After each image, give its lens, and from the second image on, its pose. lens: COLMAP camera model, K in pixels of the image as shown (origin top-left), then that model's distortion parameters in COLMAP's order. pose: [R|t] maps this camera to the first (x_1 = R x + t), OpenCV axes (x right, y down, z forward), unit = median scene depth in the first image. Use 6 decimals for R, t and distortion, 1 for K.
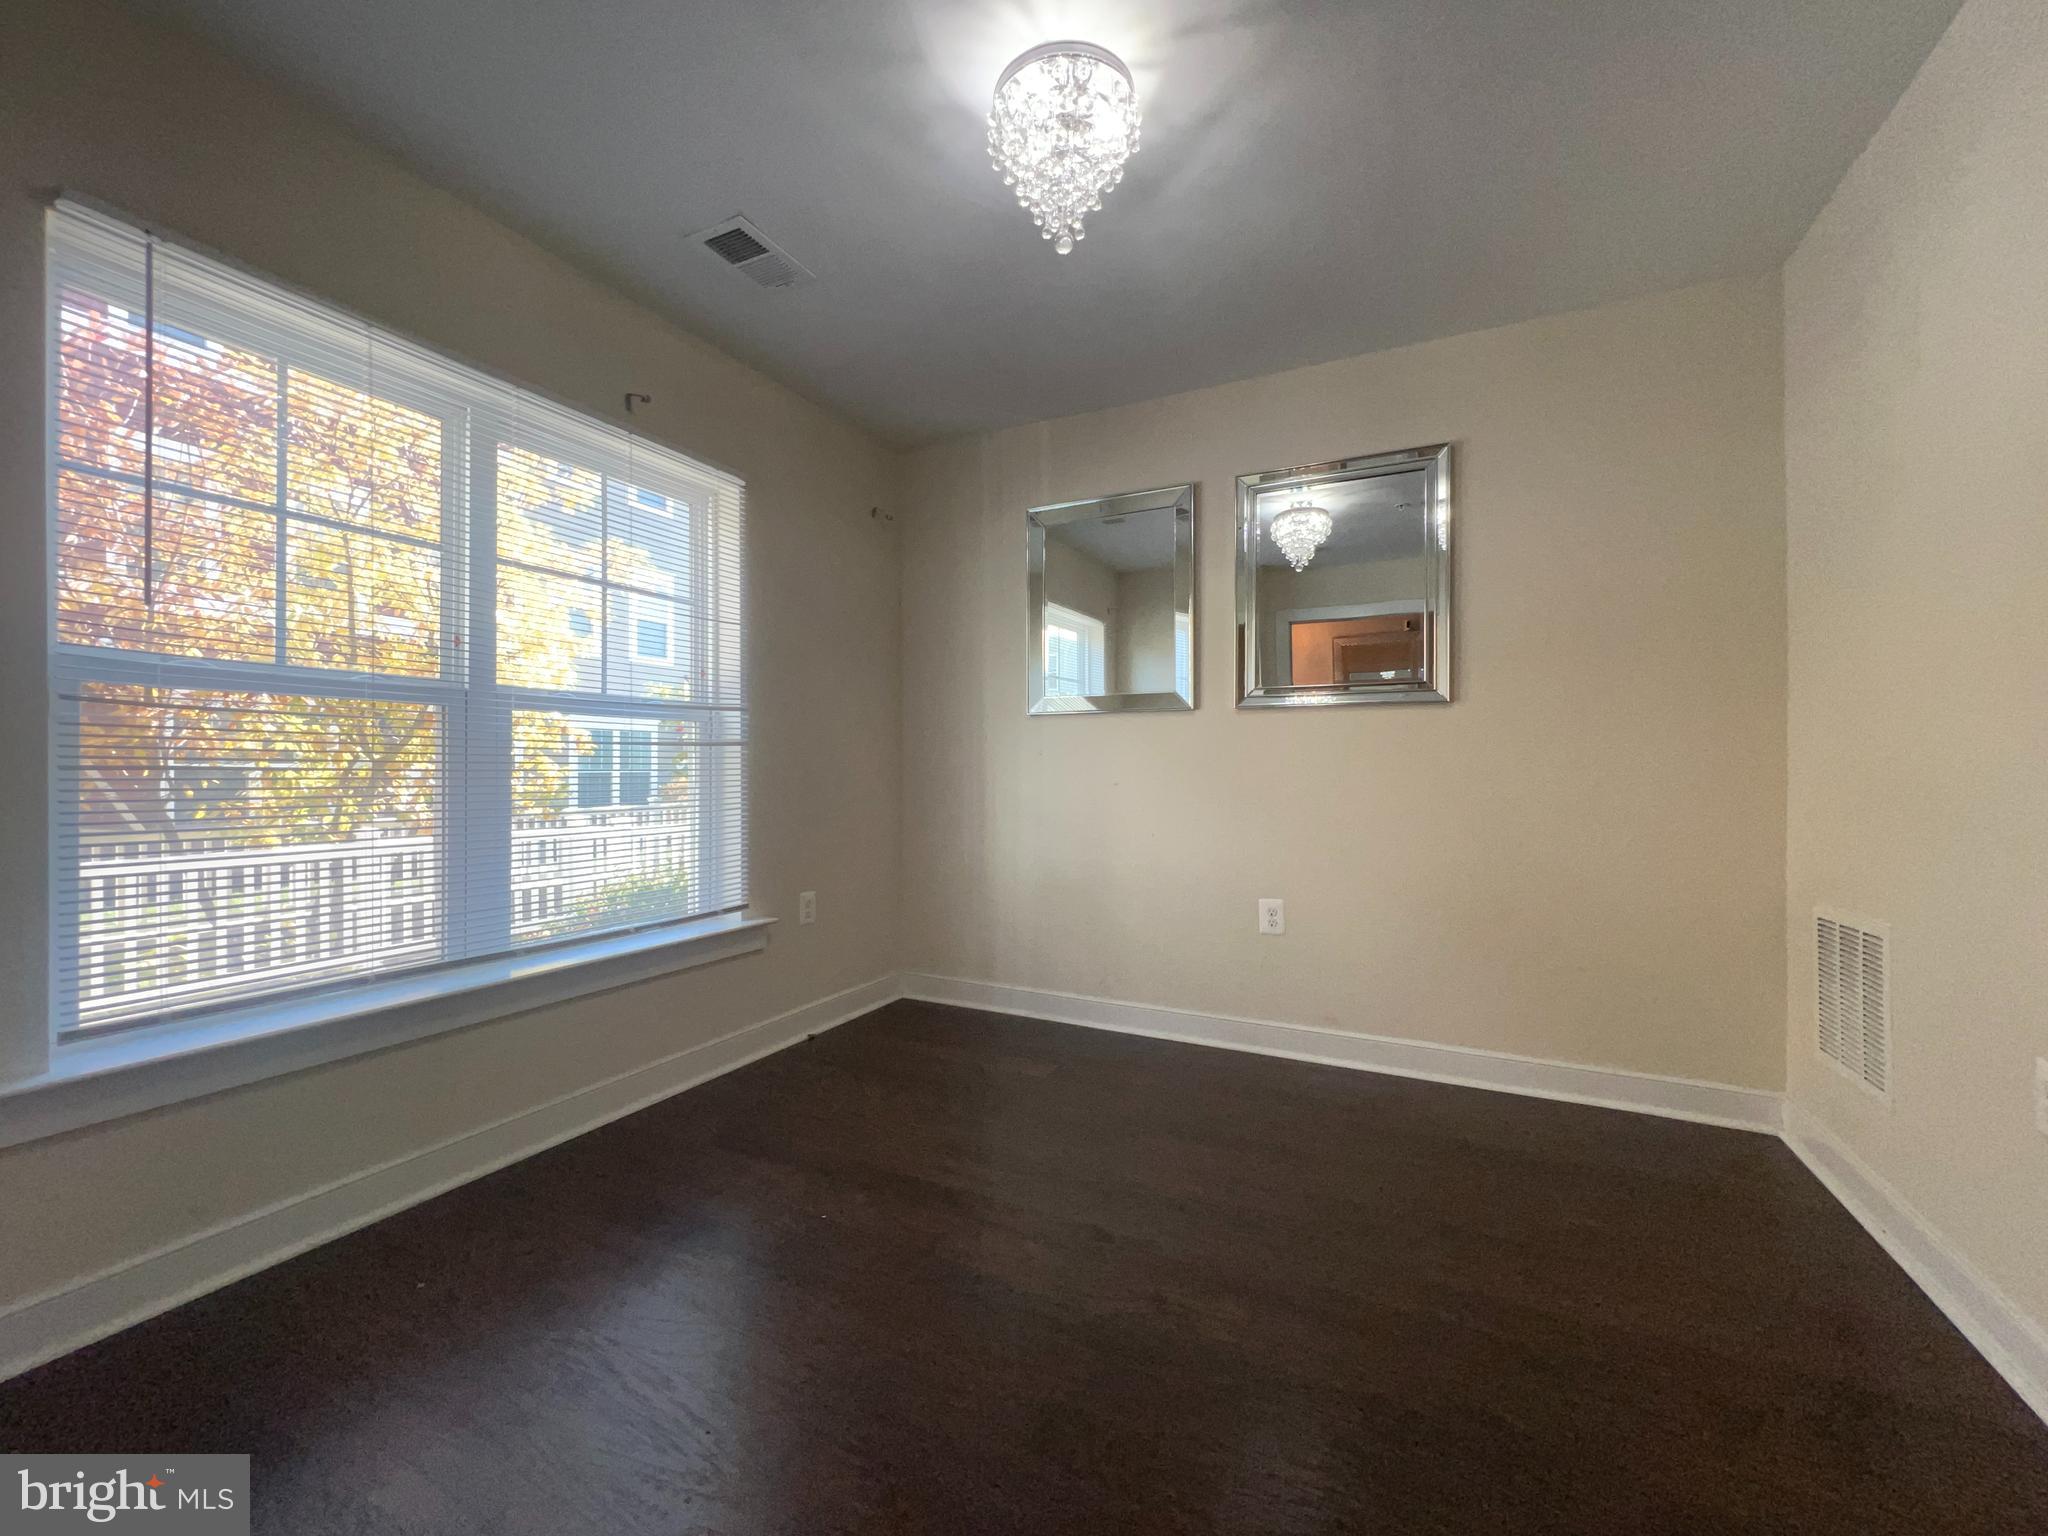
lens RADIAL K [[811.2, 0, 1024.0], [0, 811.2, 768.0], [0, 0, 1]] dist [0.000065, 0.000034]
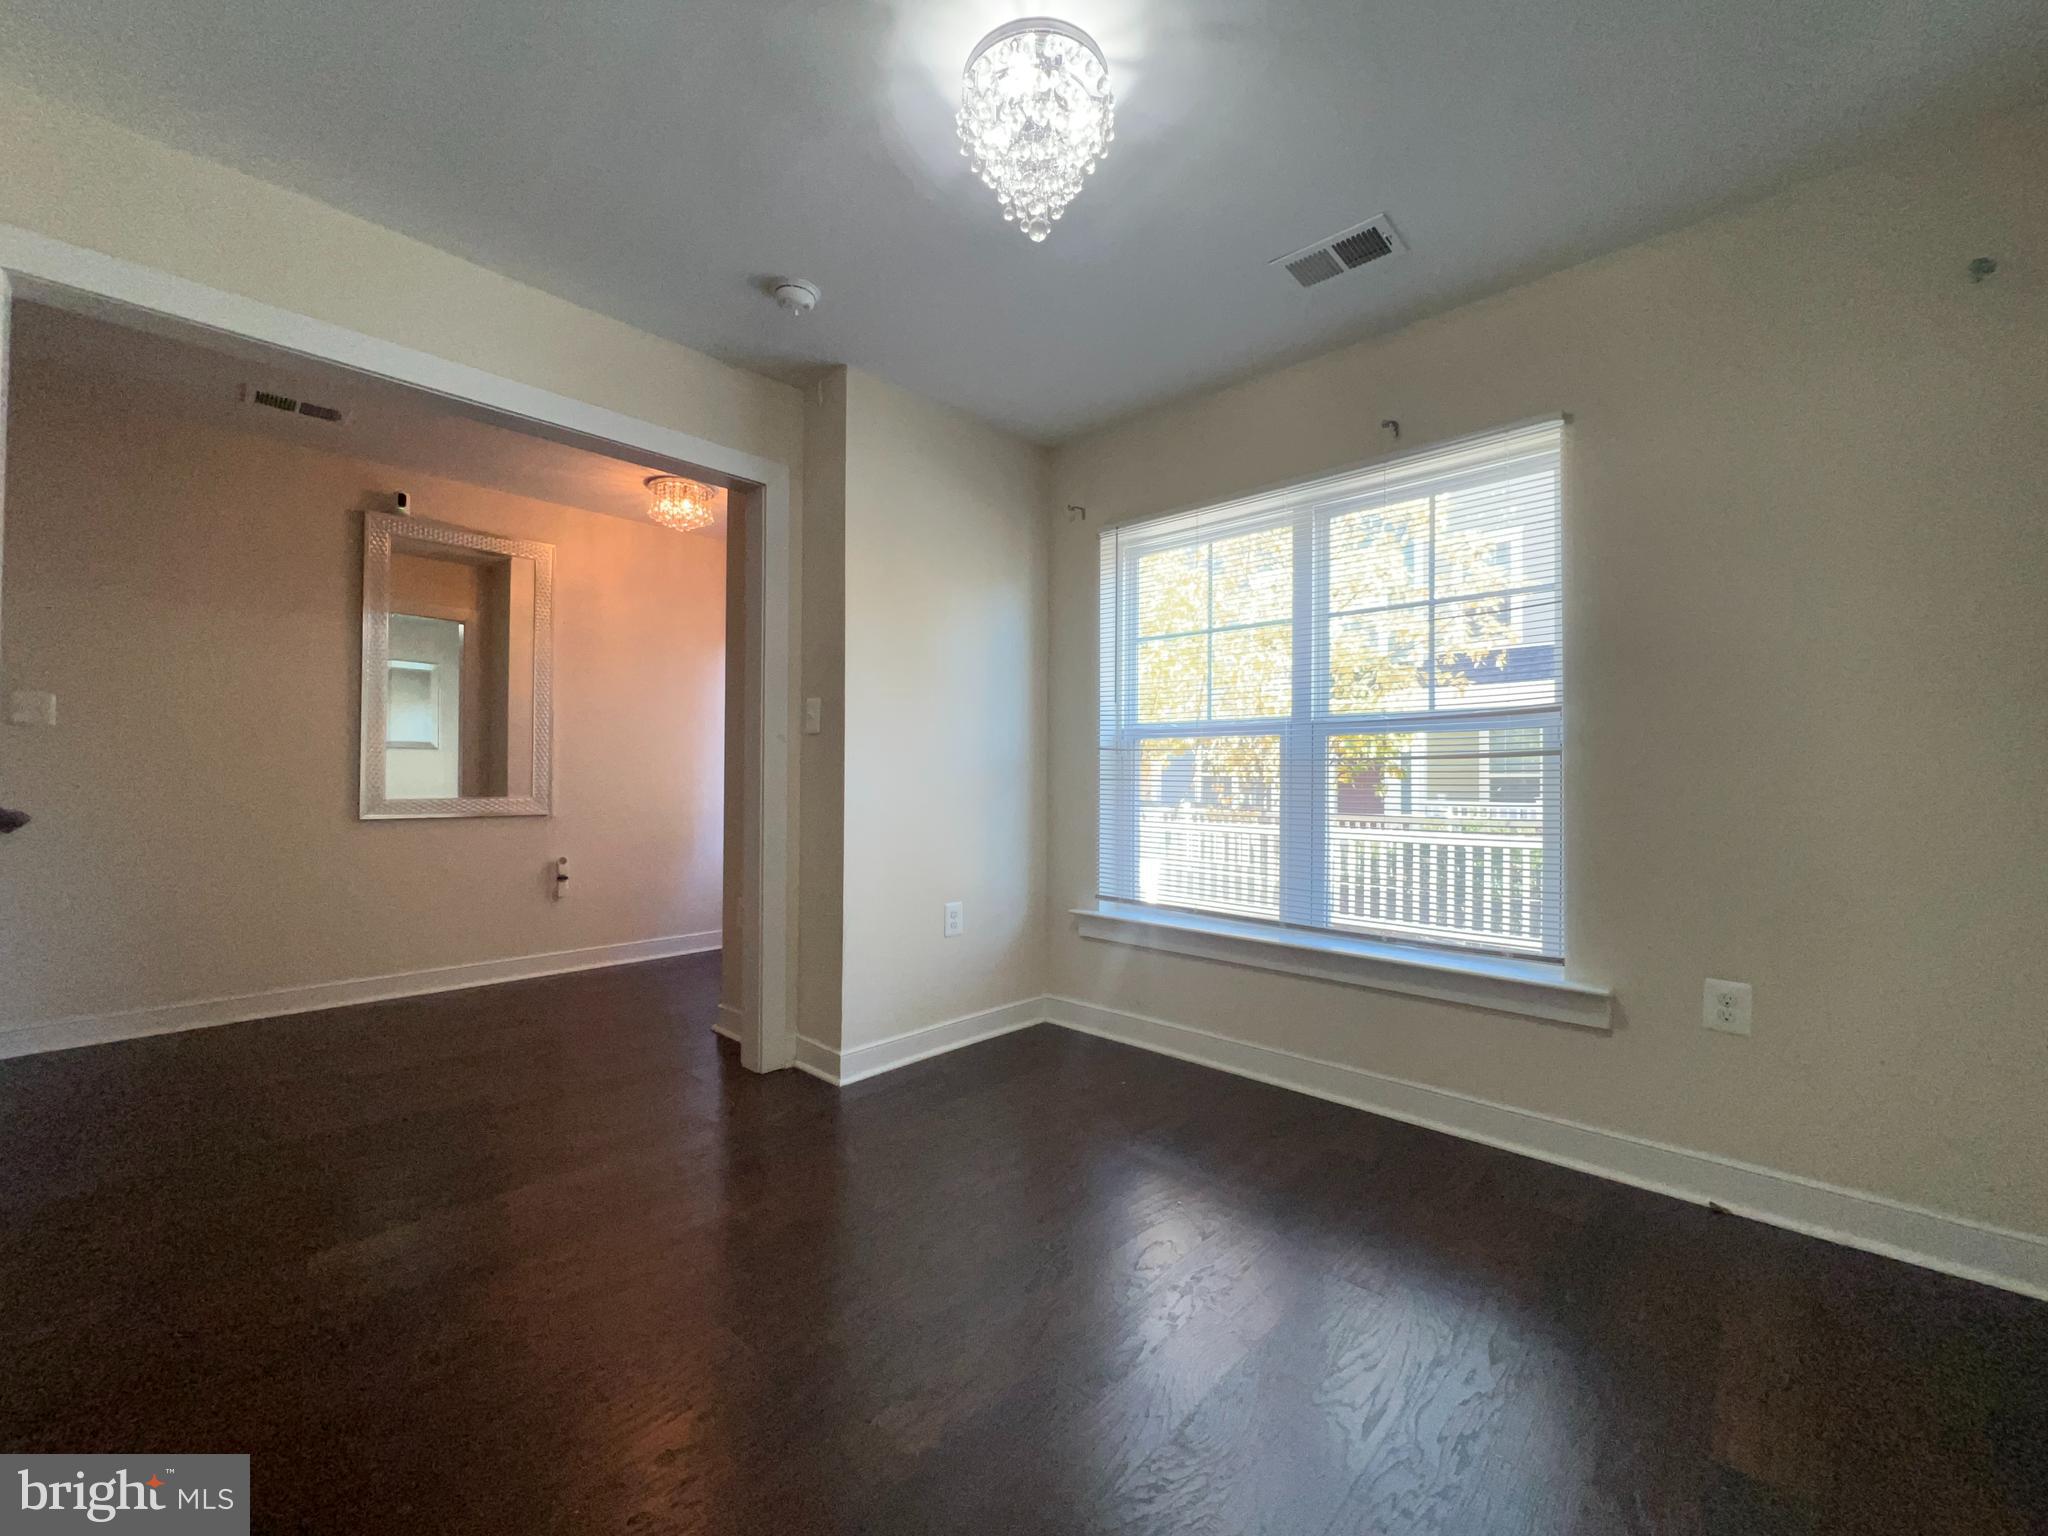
lens RADIAL K [[830.9, 0, 1024.0], [0, 830.9, 768.0], [0, 0, 1]] dist [-0.000007, 0.000069]
pose [[-0.262186, -0.002956, -0.965013, 0.638459], [0.010002, 0.999933, -0.005780, -0.020043], [0.964965, -0.011168, -0.262139, 0.813391]]
